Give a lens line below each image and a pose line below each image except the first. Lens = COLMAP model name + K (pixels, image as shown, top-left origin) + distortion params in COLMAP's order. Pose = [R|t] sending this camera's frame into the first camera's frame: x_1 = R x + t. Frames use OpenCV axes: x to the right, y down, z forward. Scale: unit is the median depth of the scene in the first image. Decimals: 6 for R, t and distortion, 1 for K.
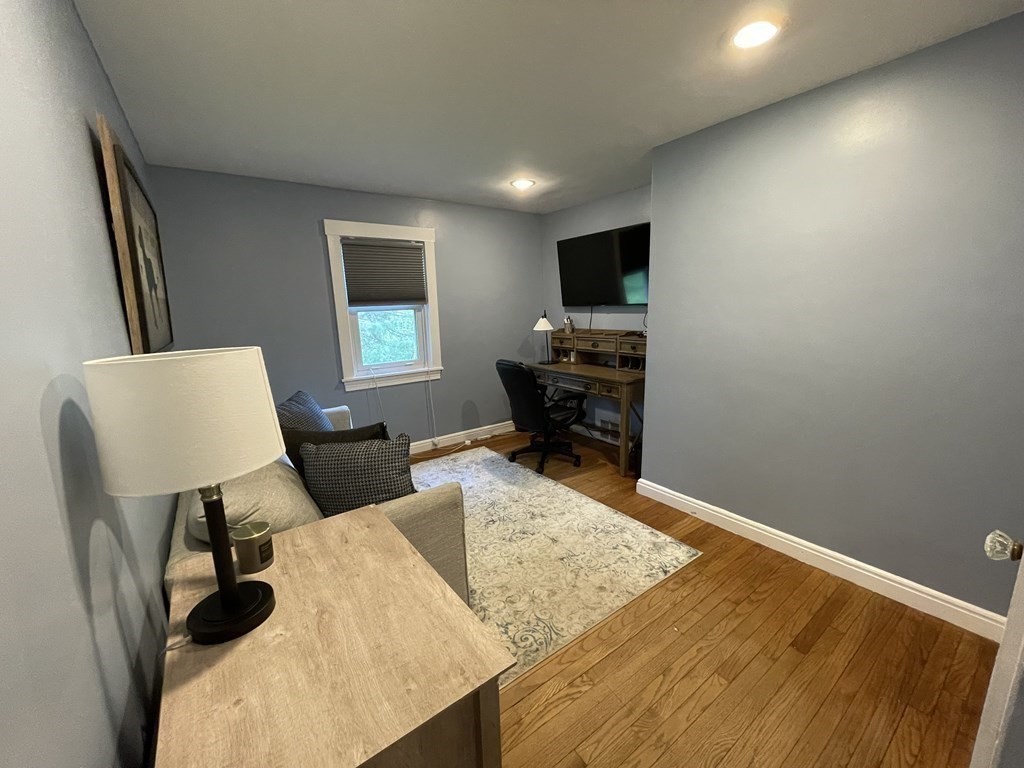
lens RADIAL K [[411.9, 0, 509.7], [0, 411.9, 383.5], [0, 0, 1]] dist [-0.000826, -0.000166]
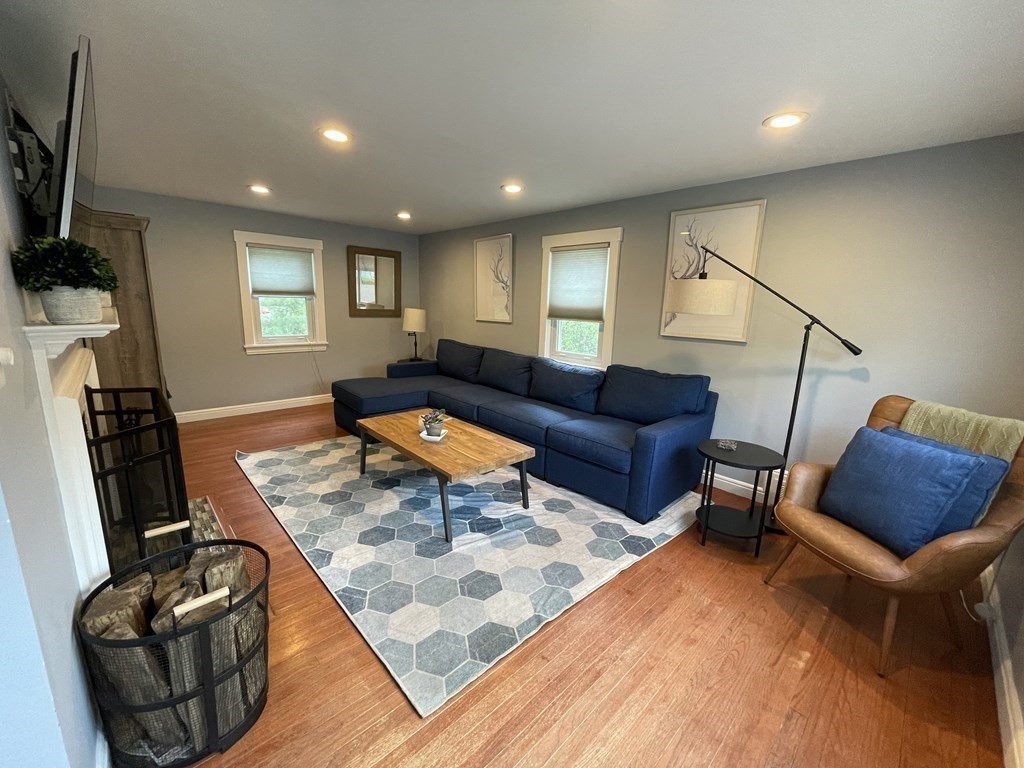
lens RADIAL K [[411.9, 0, 511.3], [0, 411.9, 380.7], [0, 0, 1]] dist [-0.000826, -0.000166]
pose [[0.989267, 0.036567, 0.141467, 0.284692], [-0.036586, 0.999327, -0.002463, 0.078646], [-0.141462, -0.002739, 0.989940, -0.489590]]
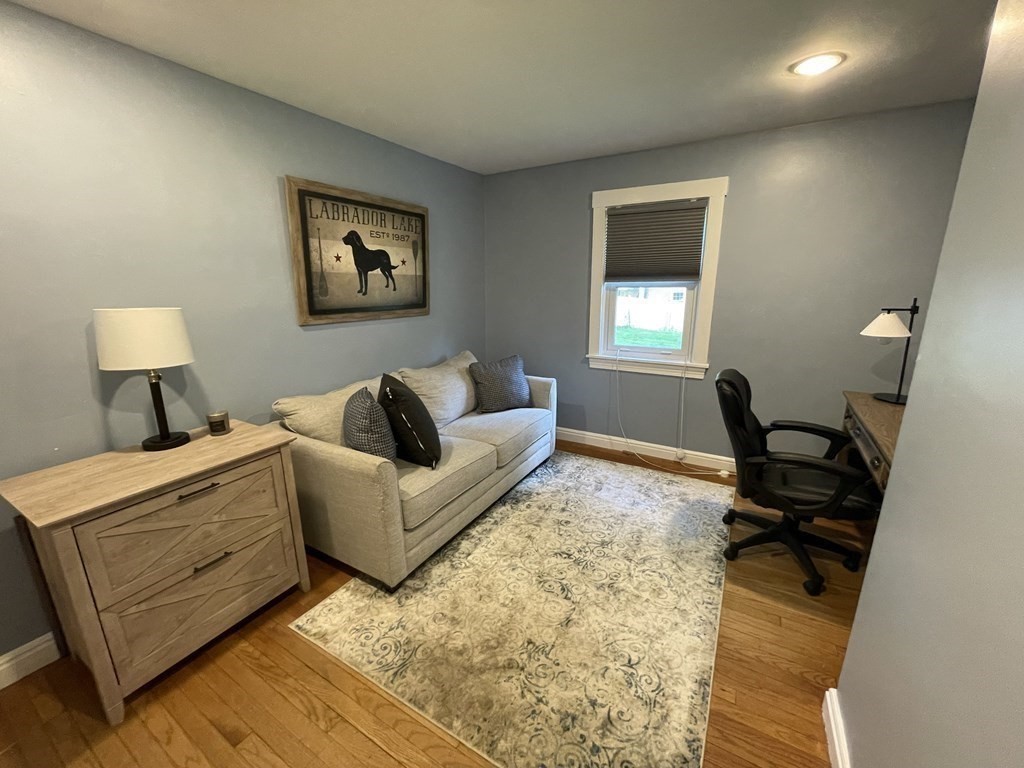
lens RADIAL K [[411.9, 0, 512.9], [0, 411.9, 383.7], [0, 0, 1]] dist [-0.000826, -0.000166]
pose [[0.410261, 0.244627, -0.878546, 0.417385], [-0.180284, 0.966095, 0.184817, -0.094205], [0.893971, 0.082565, 0.440453, 0.397843]]
